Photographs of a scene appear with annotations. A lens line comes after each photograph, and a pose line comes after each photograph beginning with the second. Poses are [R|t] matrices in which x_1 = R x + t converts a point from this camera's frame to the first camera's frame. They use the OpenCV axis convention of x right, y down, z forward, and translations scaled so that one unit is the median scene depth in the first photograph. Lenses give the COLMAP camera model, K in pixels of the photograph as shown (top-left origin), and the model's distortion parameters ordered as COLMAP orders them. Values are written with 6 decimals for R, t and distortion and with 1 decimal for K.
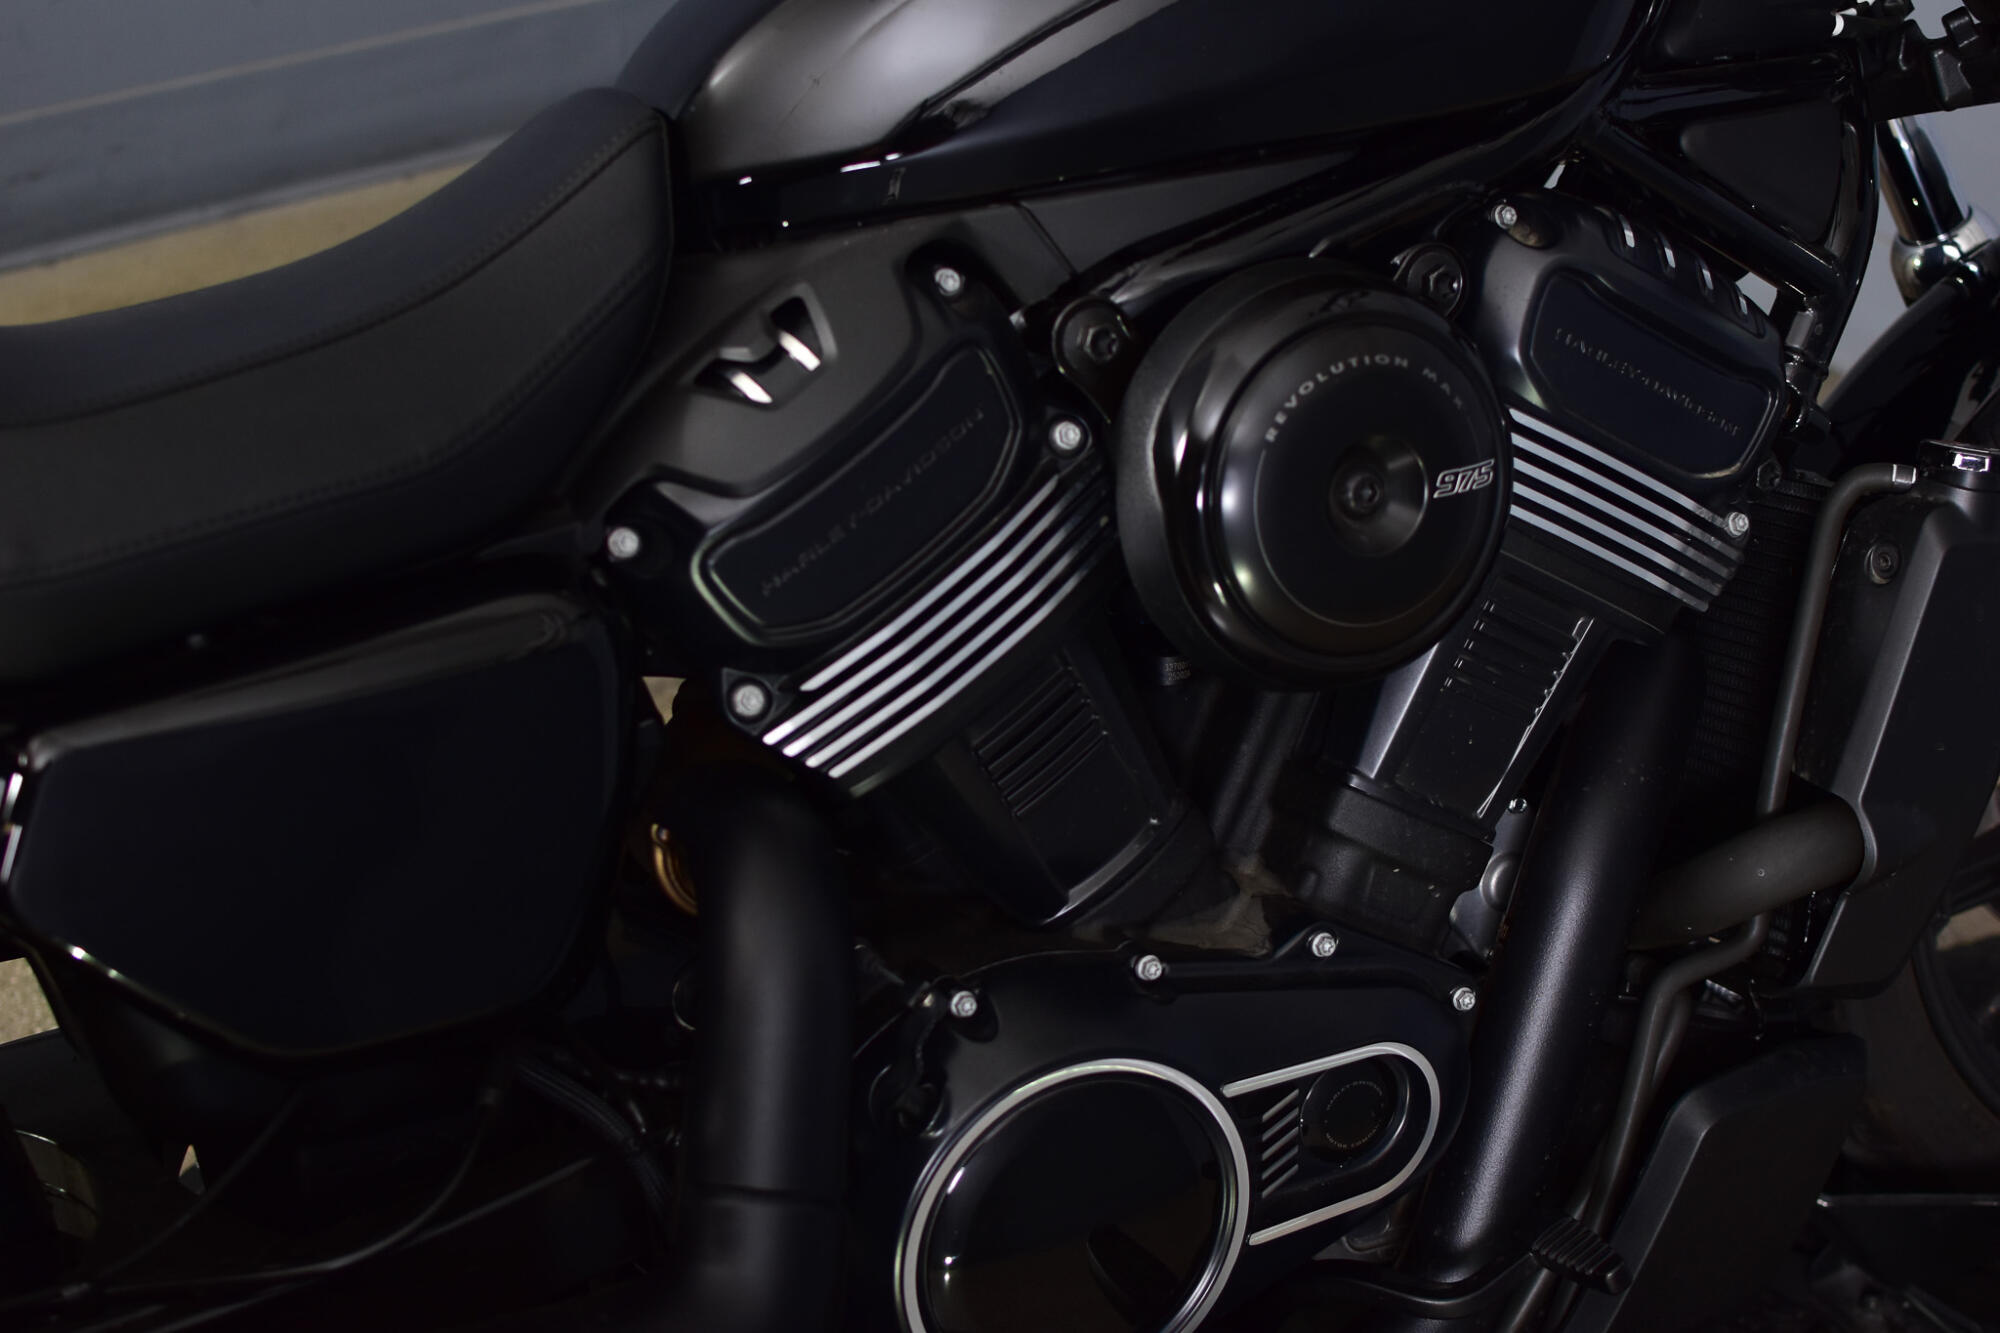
lens RADIAL K [[3081.0, 0, 1000.0], [0, 3081.0, 666.5], [0, 0, 1]] dist [-0.201907, 0.043814]
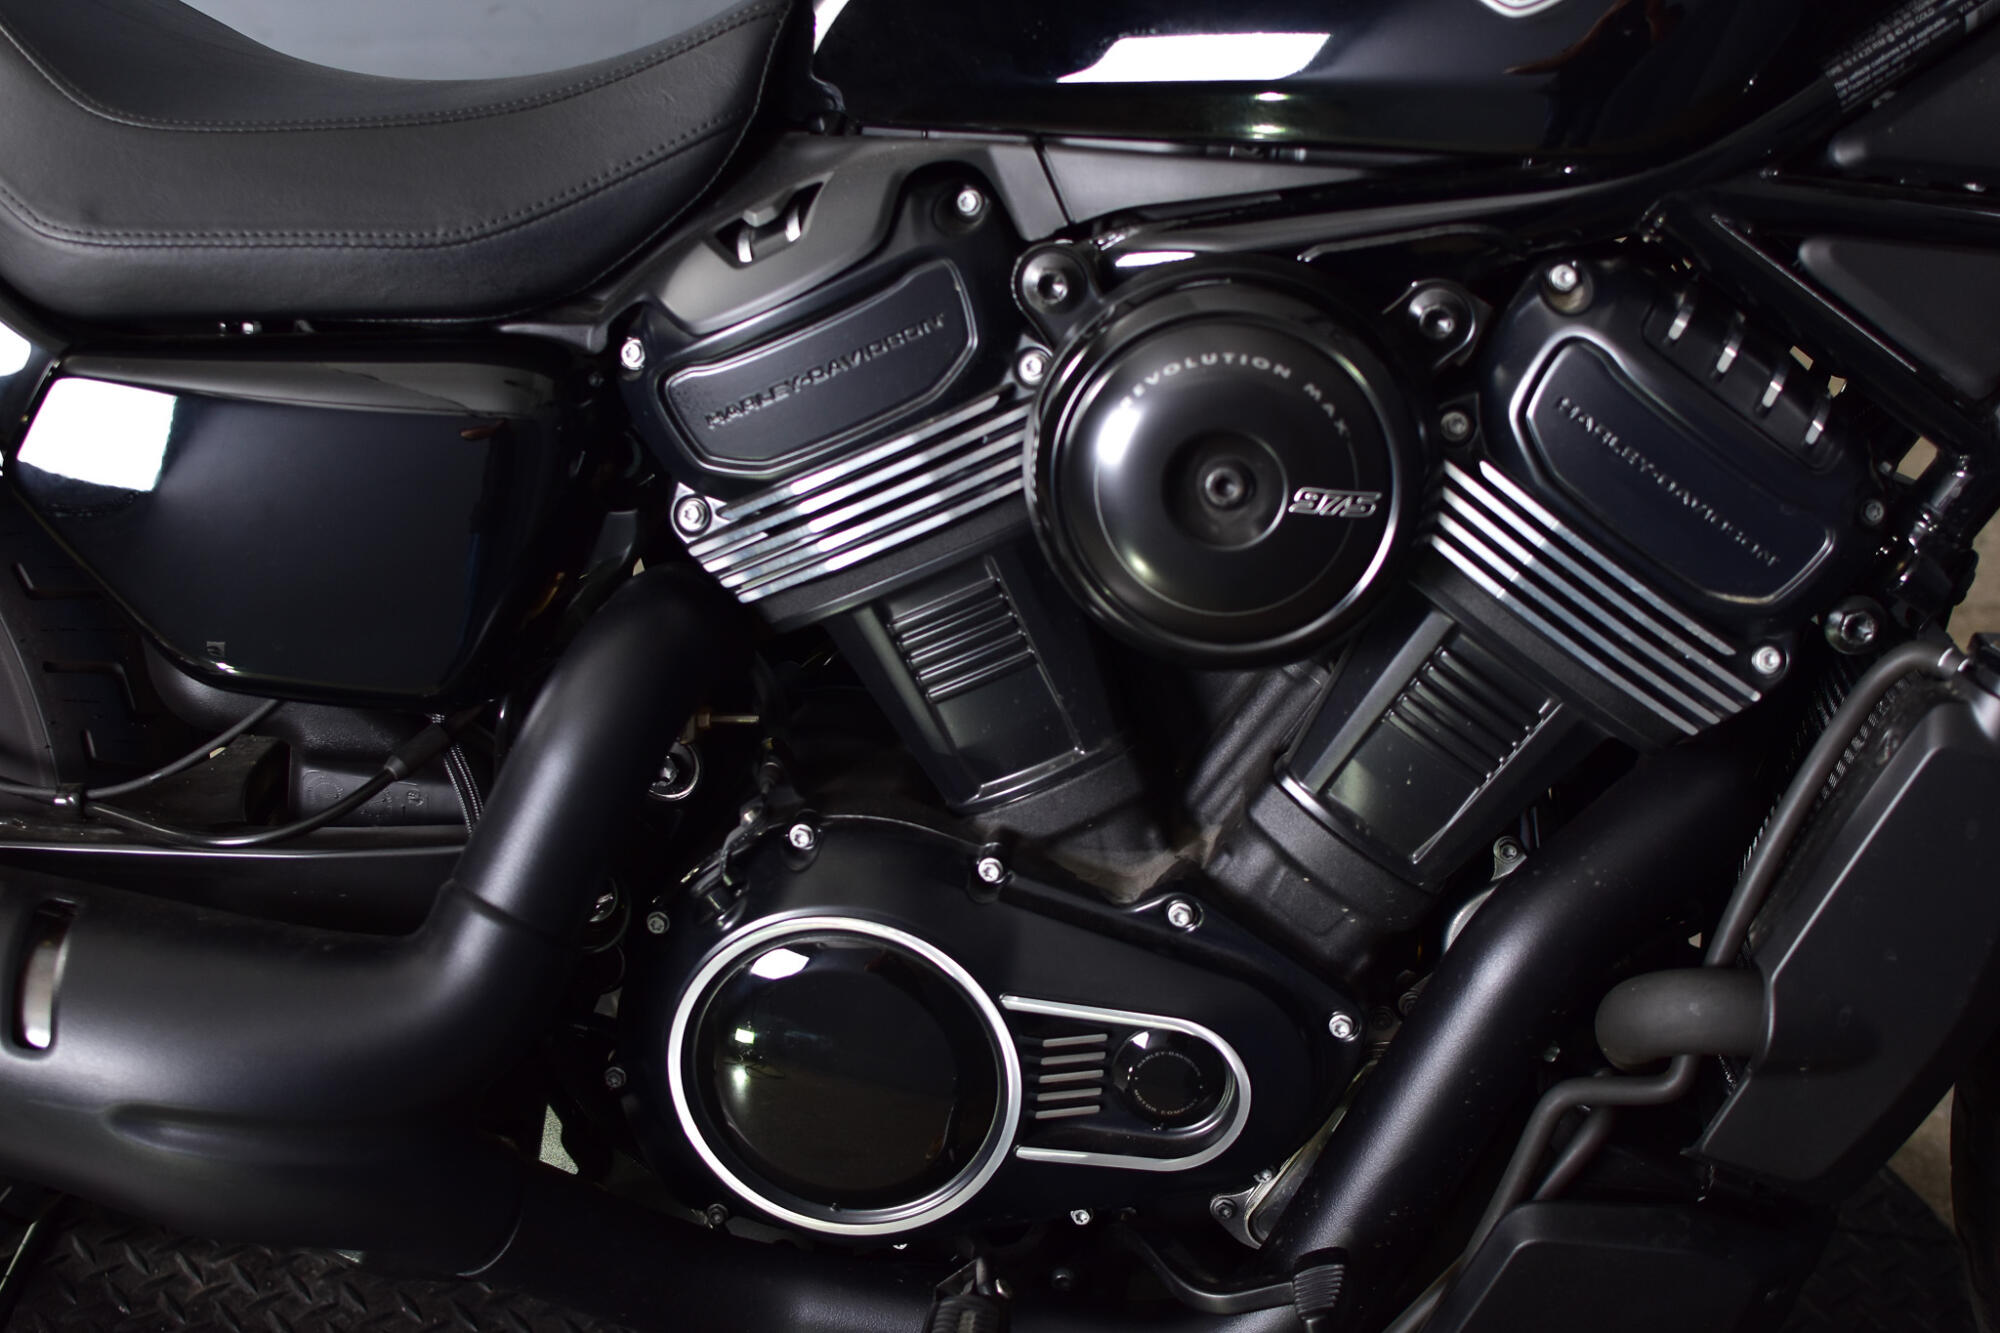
lens RADIAL K [[3081.0, 0, 1000.0], [0, 3081.0, 666.5], [0, 0, 1]] dist [-0.201907, 0.043814]
pose [[0.814997, 0.294906, -0.498808, 0.568517], [-0.286394, 0.953322, 0.095688, -0.073330], [0.503744, 0.064870, 0.861414, 0.074554]]
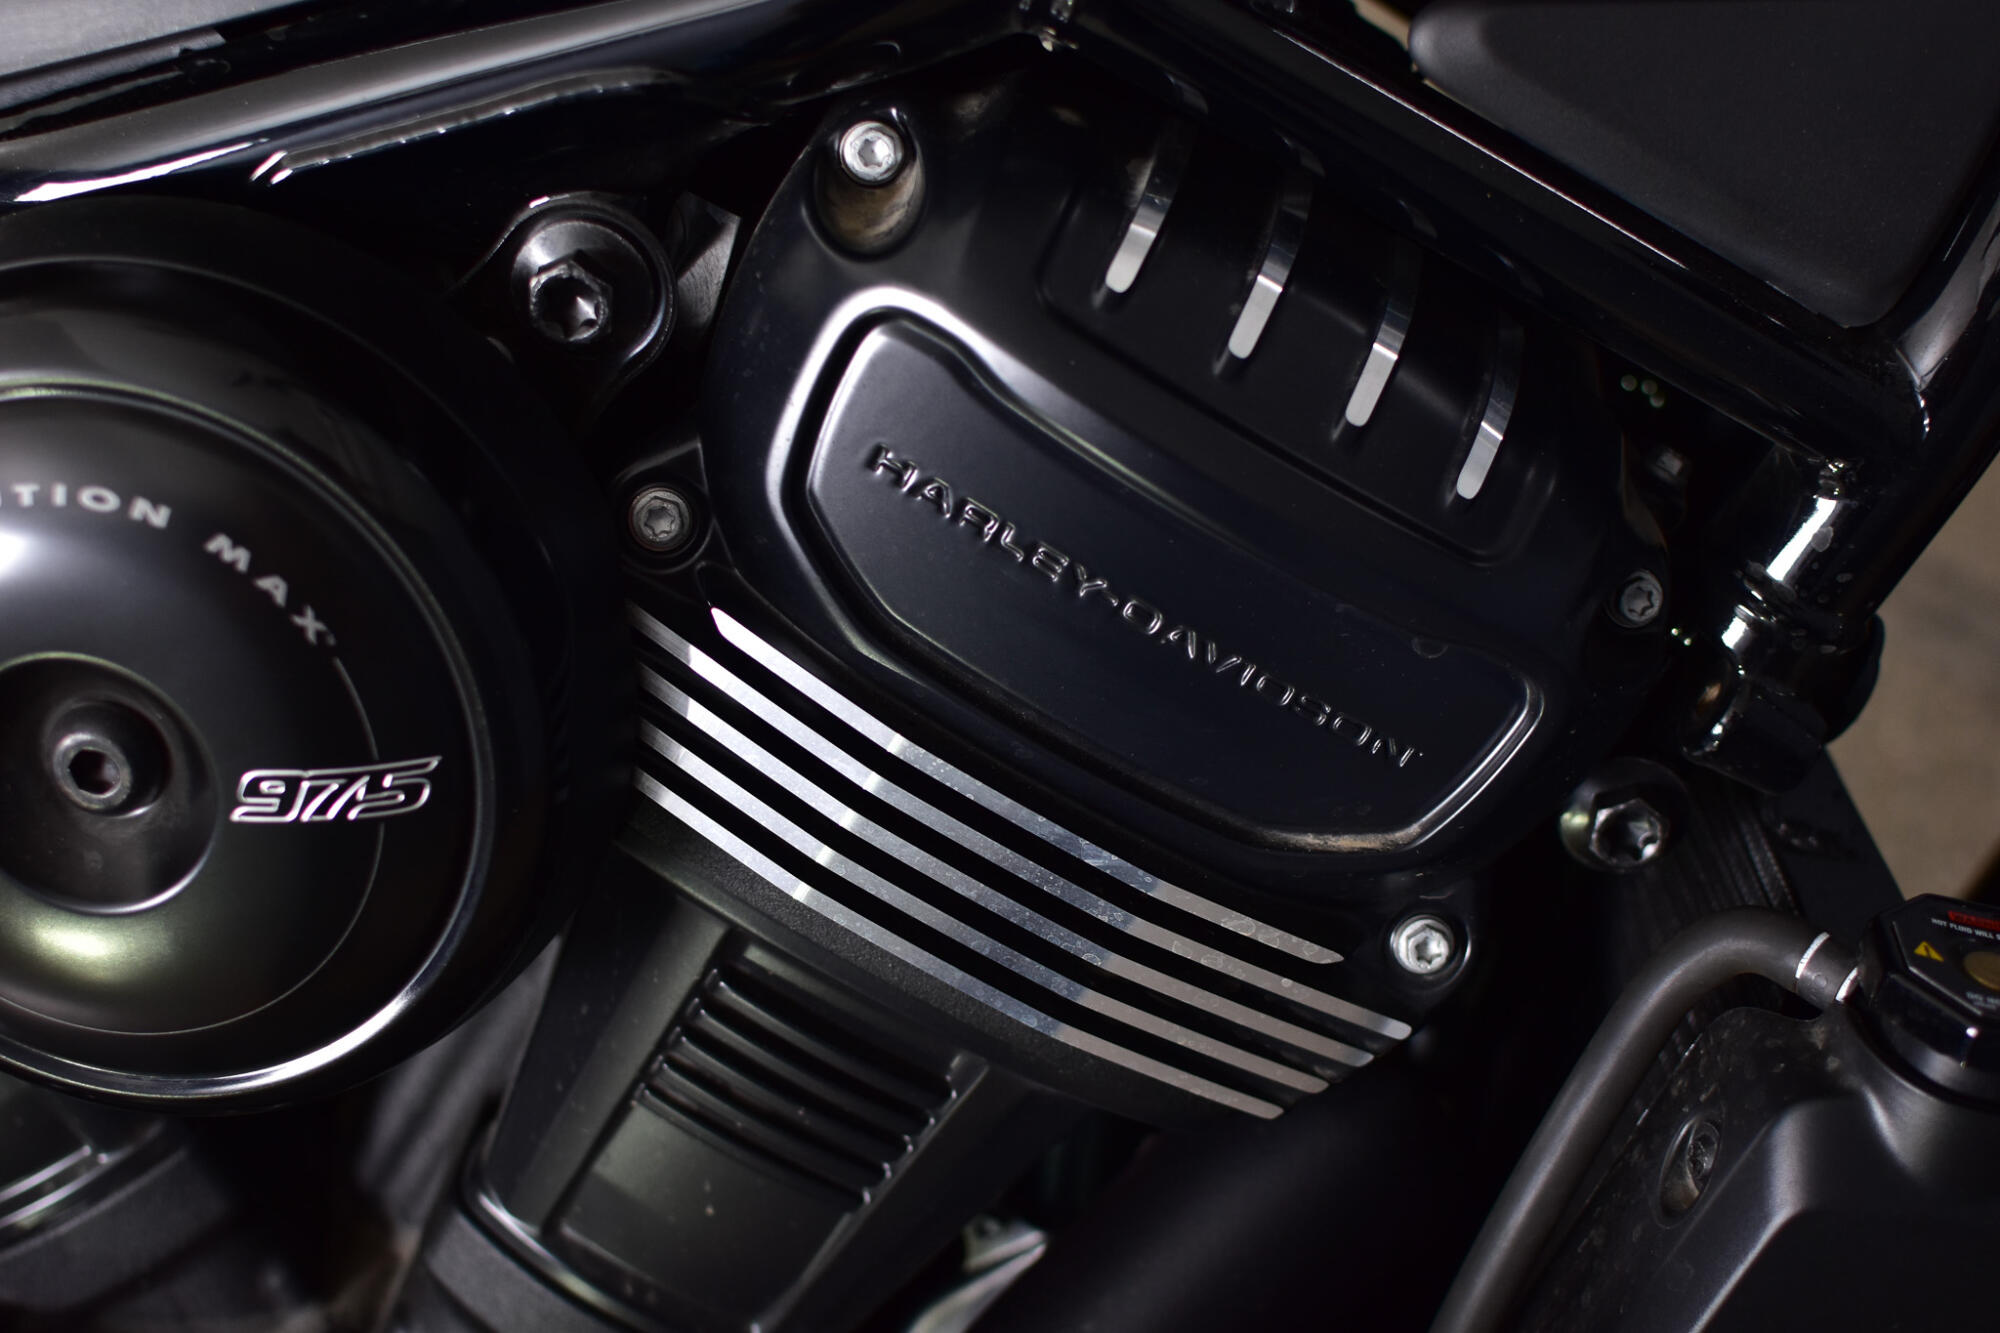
lens RADIAL K [[3081.0, 0, 1000.0], [0, 3081.0, 666.5], [0, 0, 1]] dist [-0.201907, 0.043814]
pose [[0.849451, 0.285623, -0.443680, 0.406586], [-0.187065, 0.949228, 0.252928, -0.199090], [0.493396, -0.131853, 0.859753, 0.663808]]
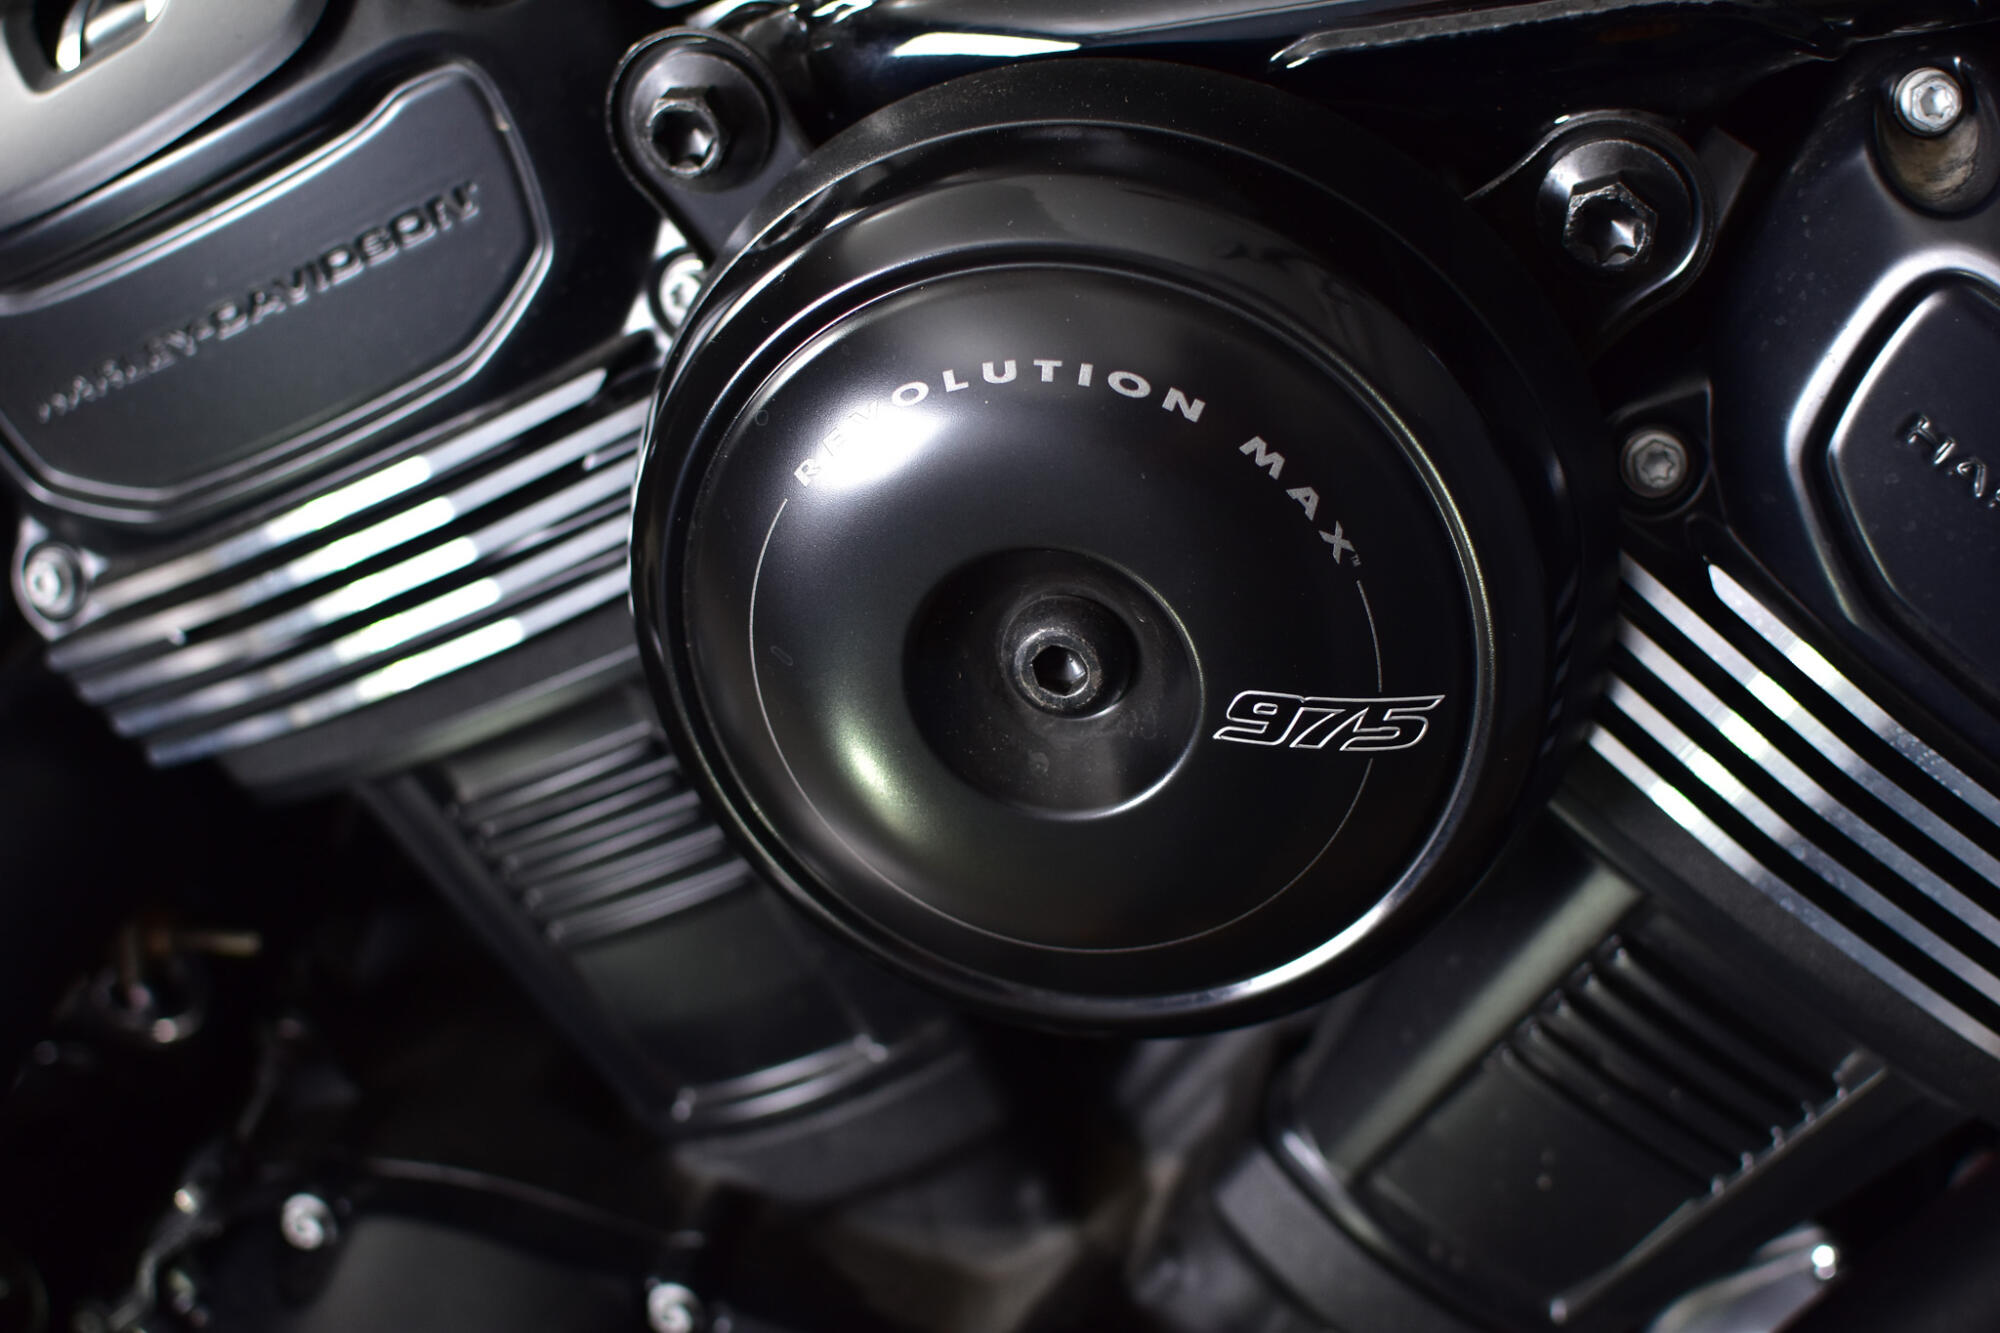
lens RADIAL K [[3081.0, 0, 1000.0], [0, 3081.0, 666.5], [0, 0, 1]] dist [-0.201907, 0.043814]
pose [[0.757776, 0.390754, -0.522577, 0.320202], [-0.256573, 0.914789, 0.311979, -0.178703], [0.599954, -0.102331, 0.793463, 0.638055]]
